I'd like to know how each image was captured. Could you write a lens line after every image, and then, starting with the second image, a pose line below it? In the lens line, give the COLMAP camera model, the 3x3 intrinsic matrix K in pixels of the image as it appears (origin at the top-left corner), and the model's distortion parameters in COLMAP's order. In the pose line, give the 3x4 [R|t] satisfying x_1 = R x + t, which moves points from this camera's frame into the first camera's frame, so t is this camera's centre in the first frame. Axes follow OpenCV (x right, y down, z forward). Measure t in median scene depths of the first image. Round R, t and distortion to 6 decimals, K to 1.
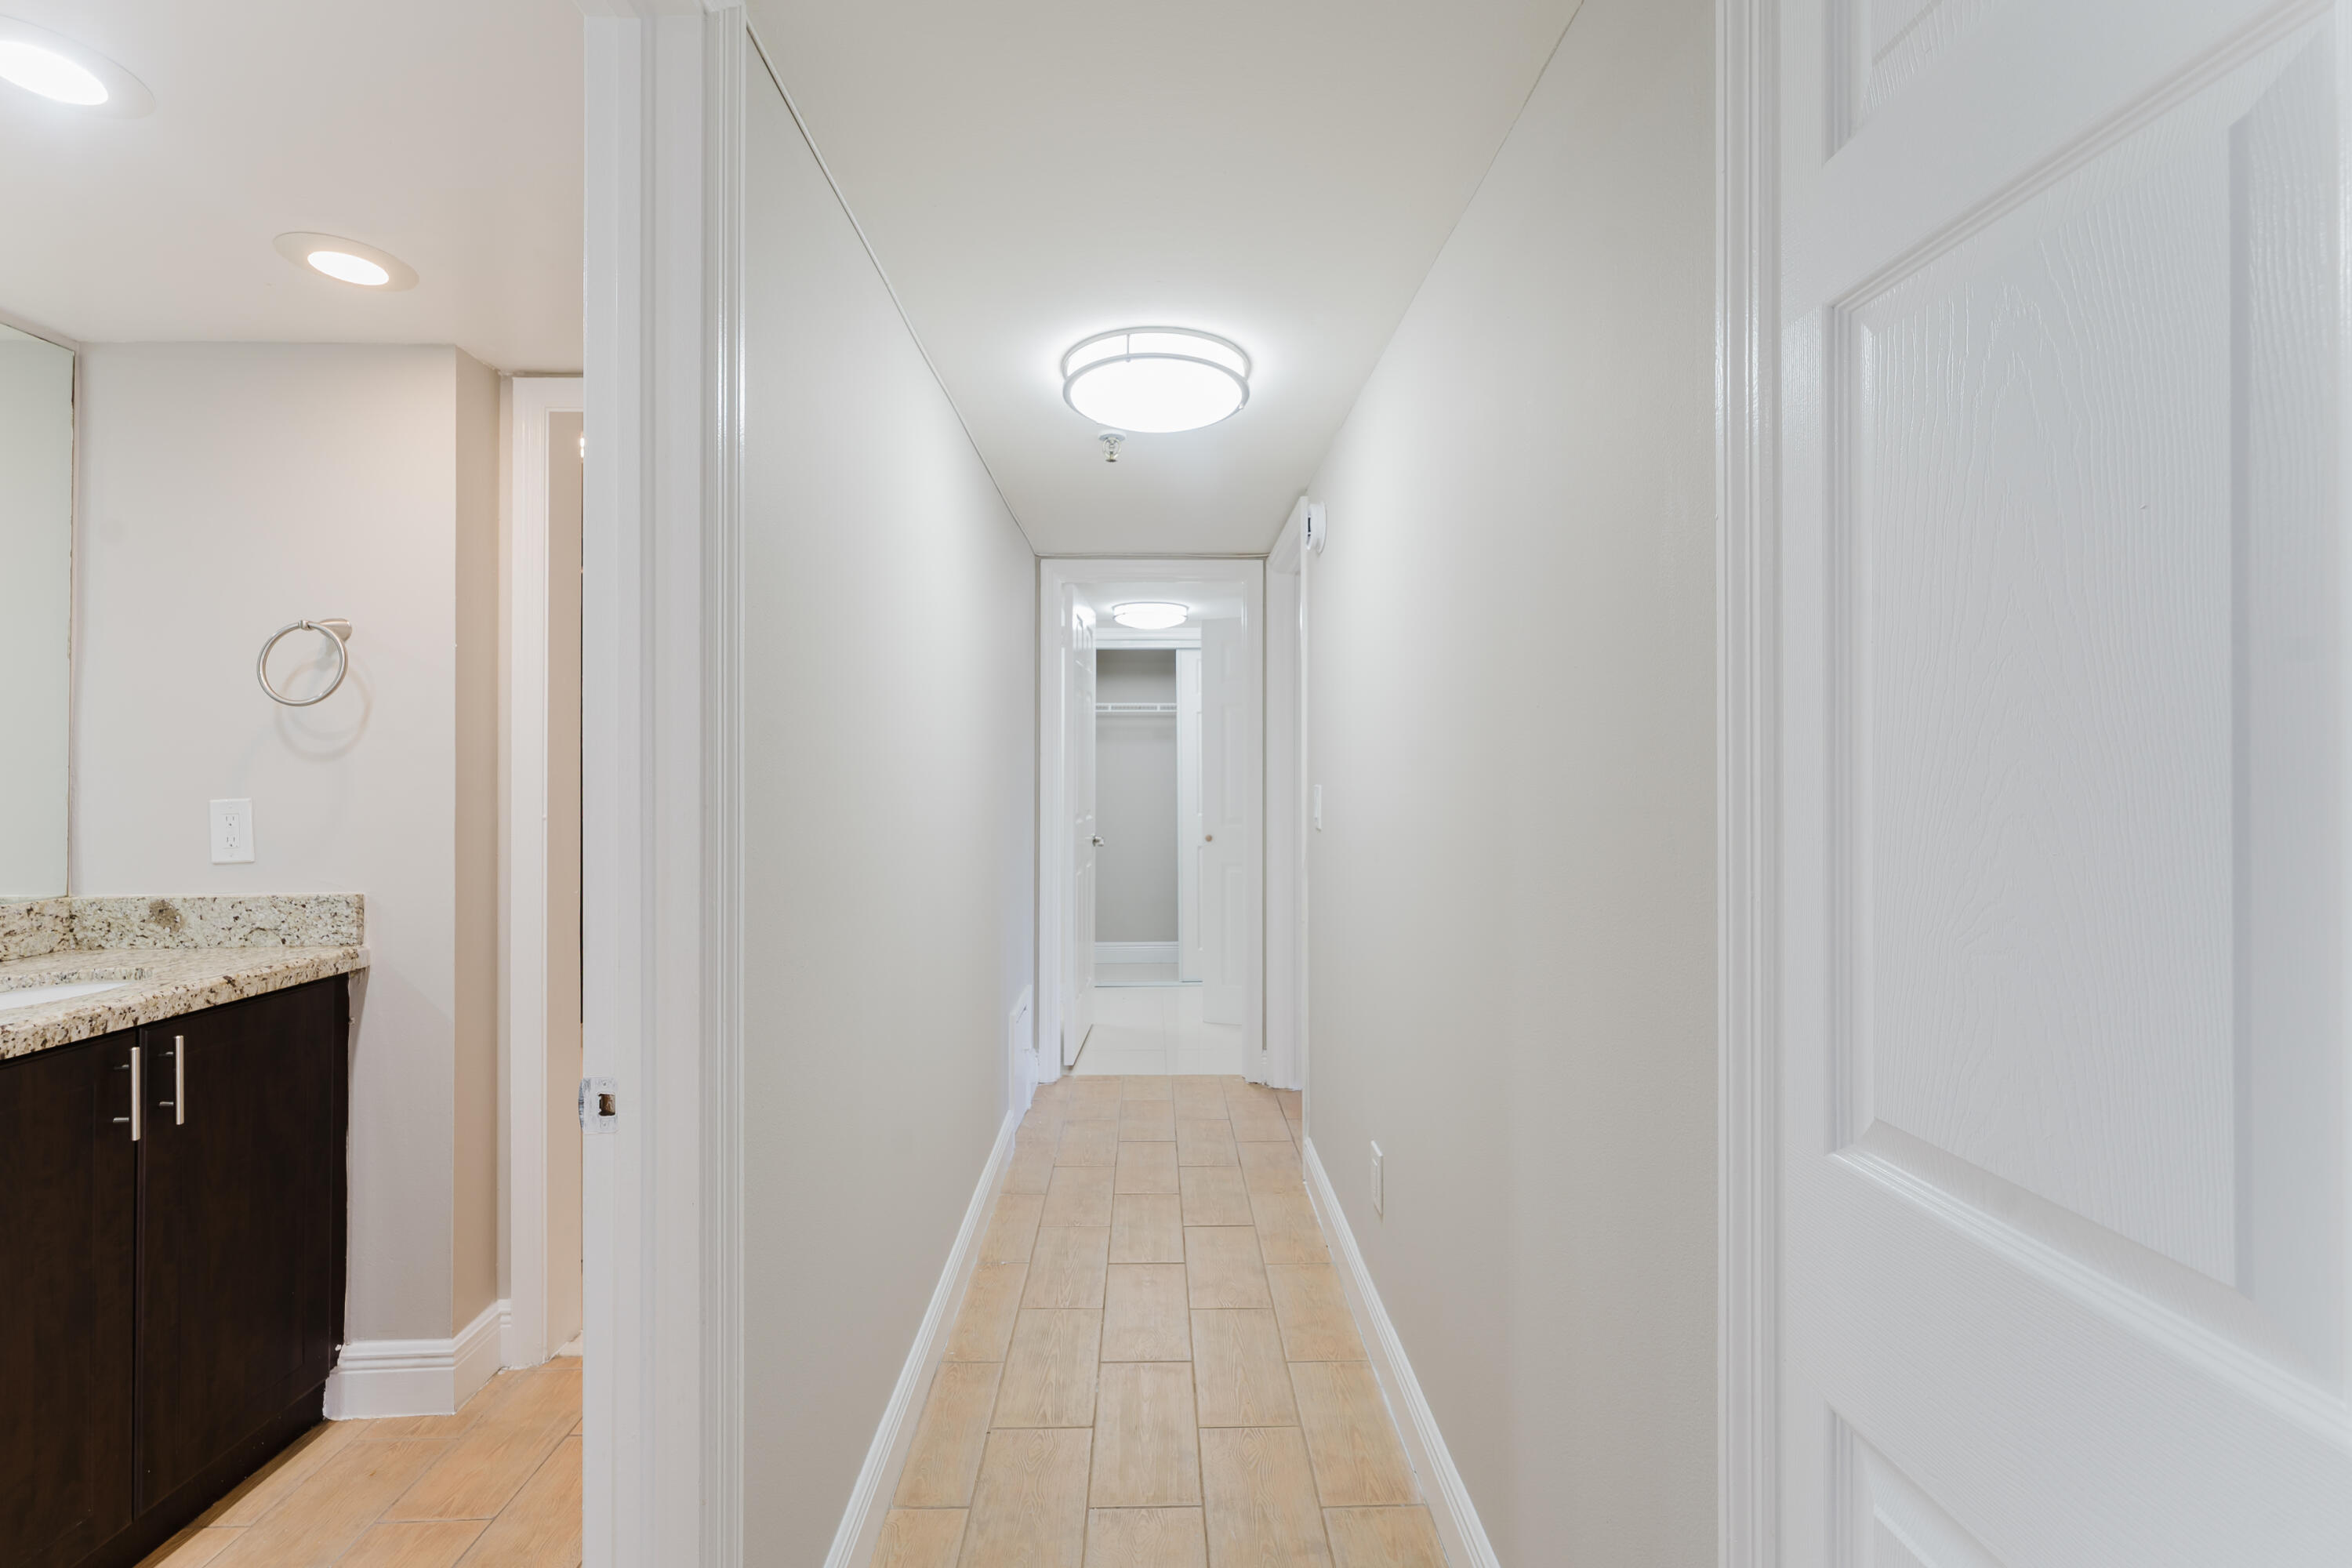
lens RADIAL K [[954.3, 0, 1173.4], [0, 954.3, 744.7], [0, 0, 1]] dist [-0.000566, -0.000253]
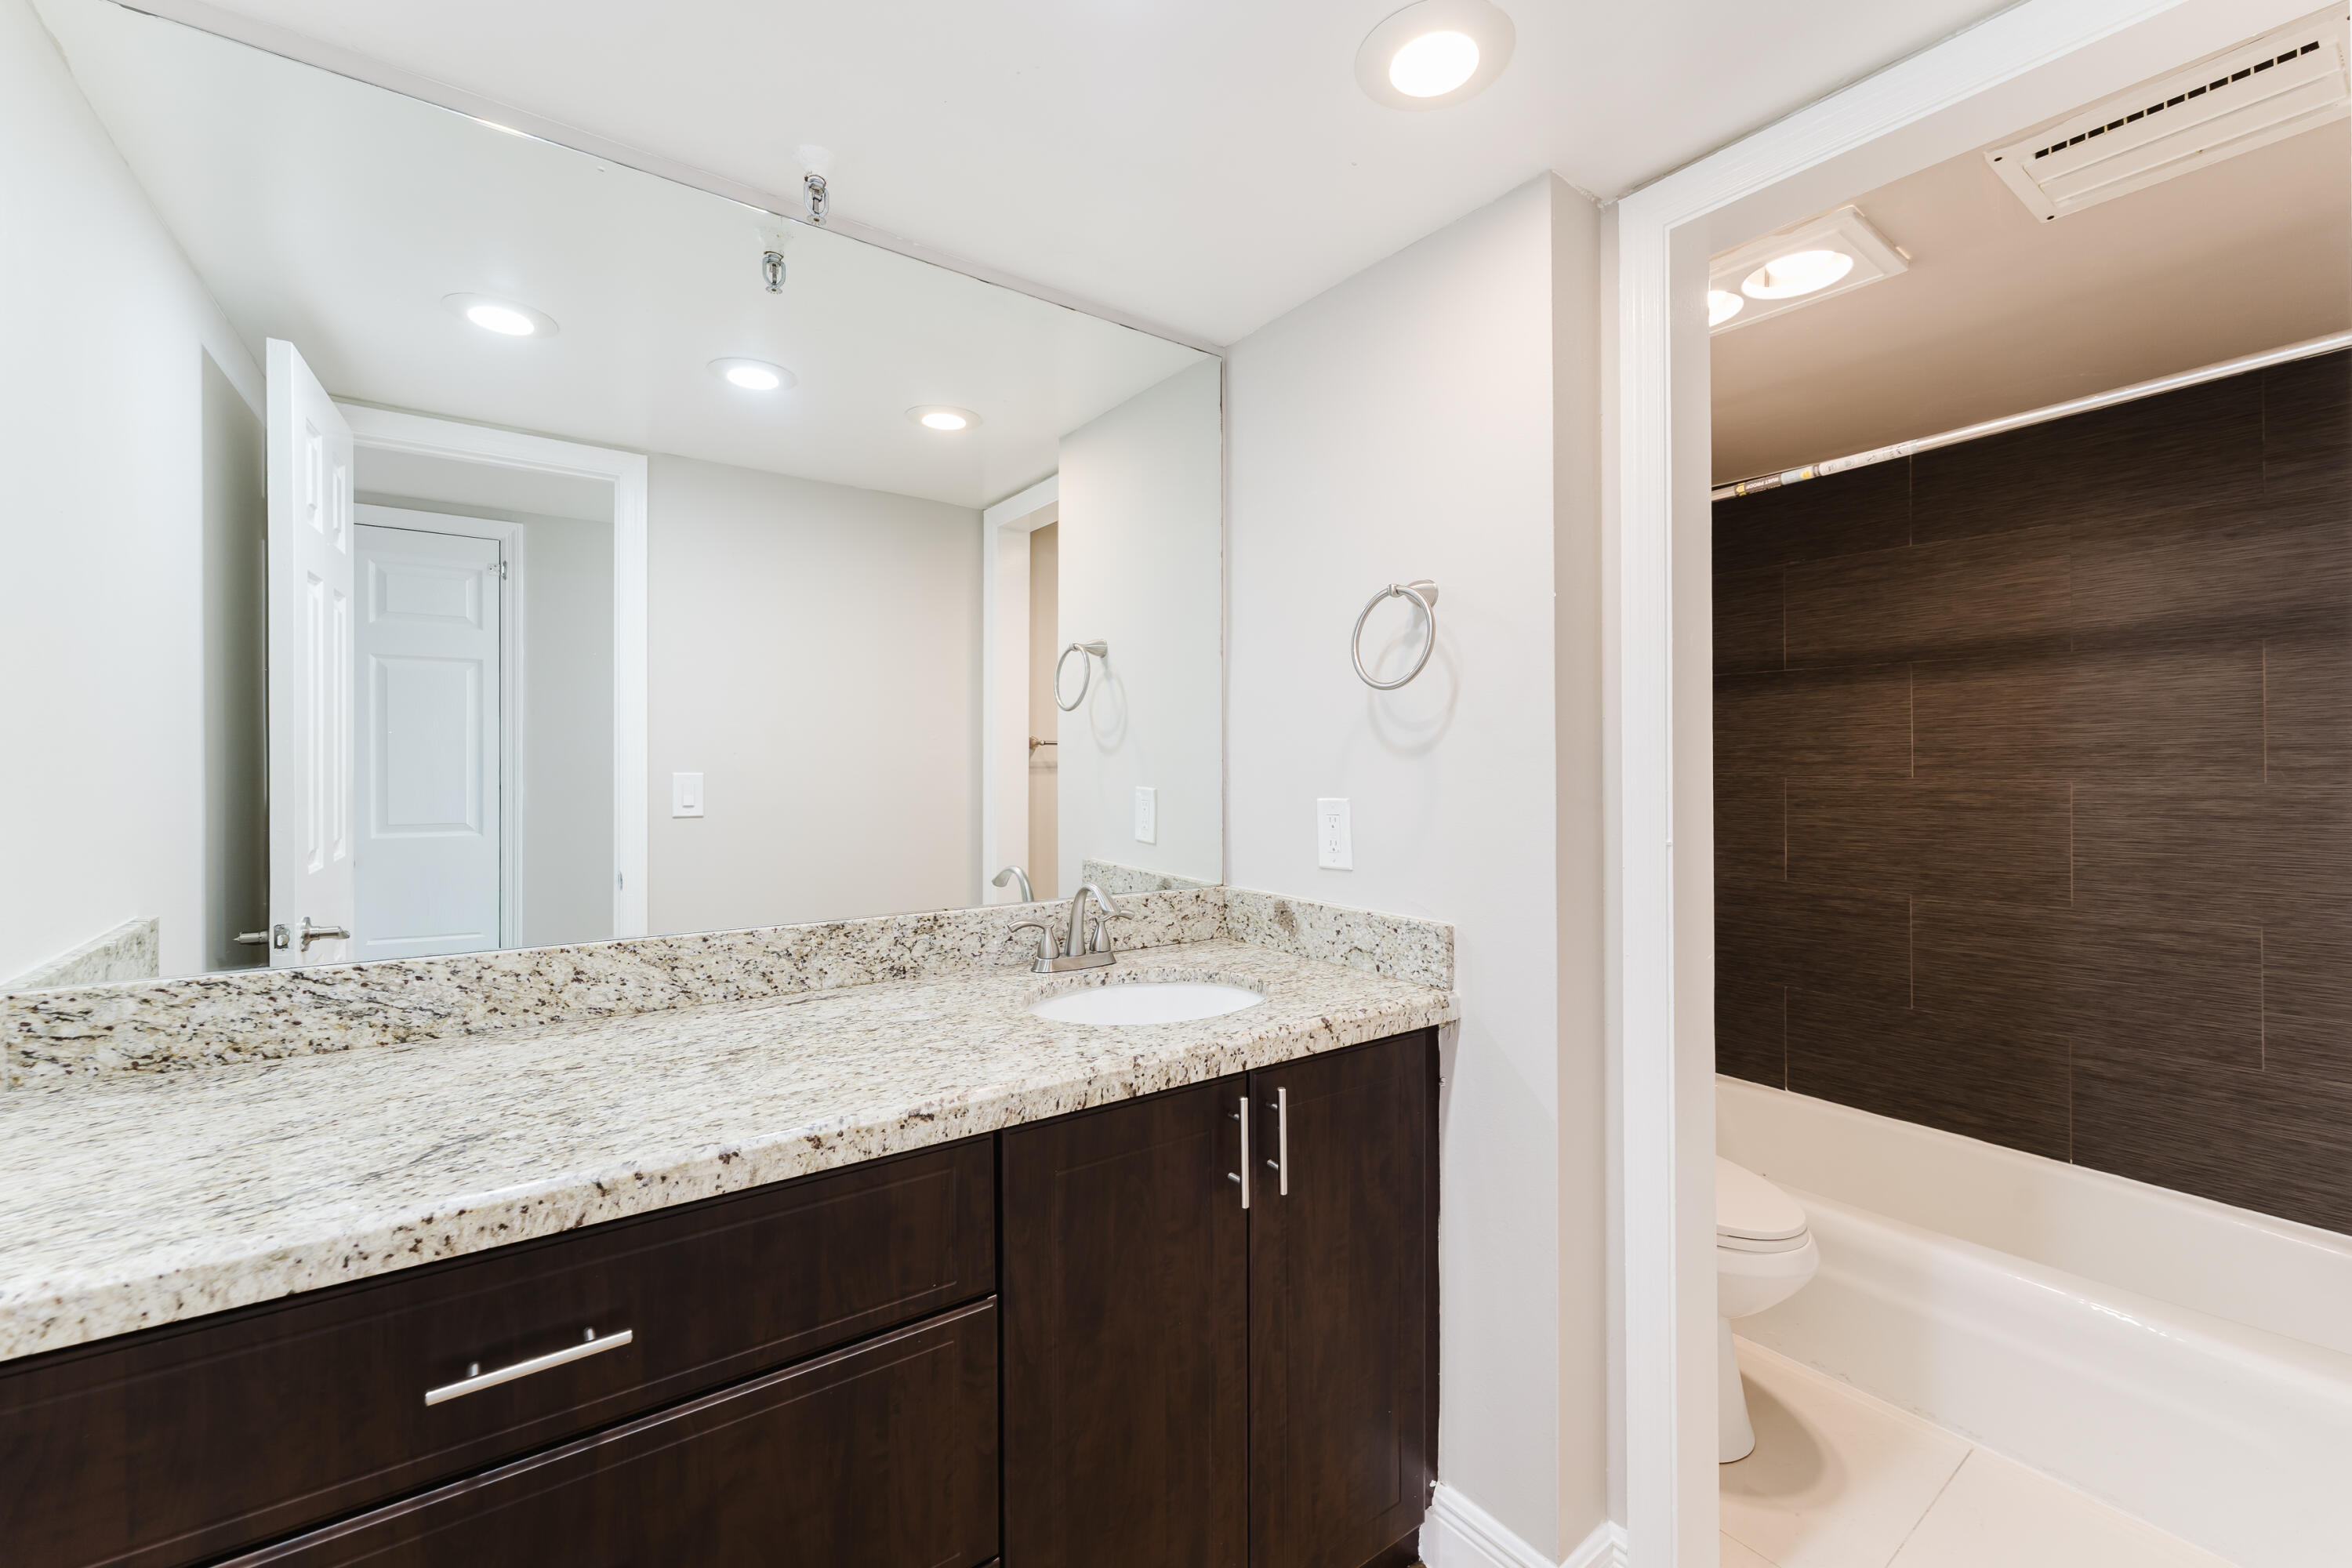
lens RADIAL K [[954.3, 0, 1173.4], [0, 954.3, 744.7], [0, 0, 1]] dist [-0.000566, -0.000253]
pose [[0.565175, -0.003401, -0.824964, -0.335132], [0.009913, 0.999947, 0.002669, 0.002726], [0.824912, -0.009686, 0.565179, 0.372164]]
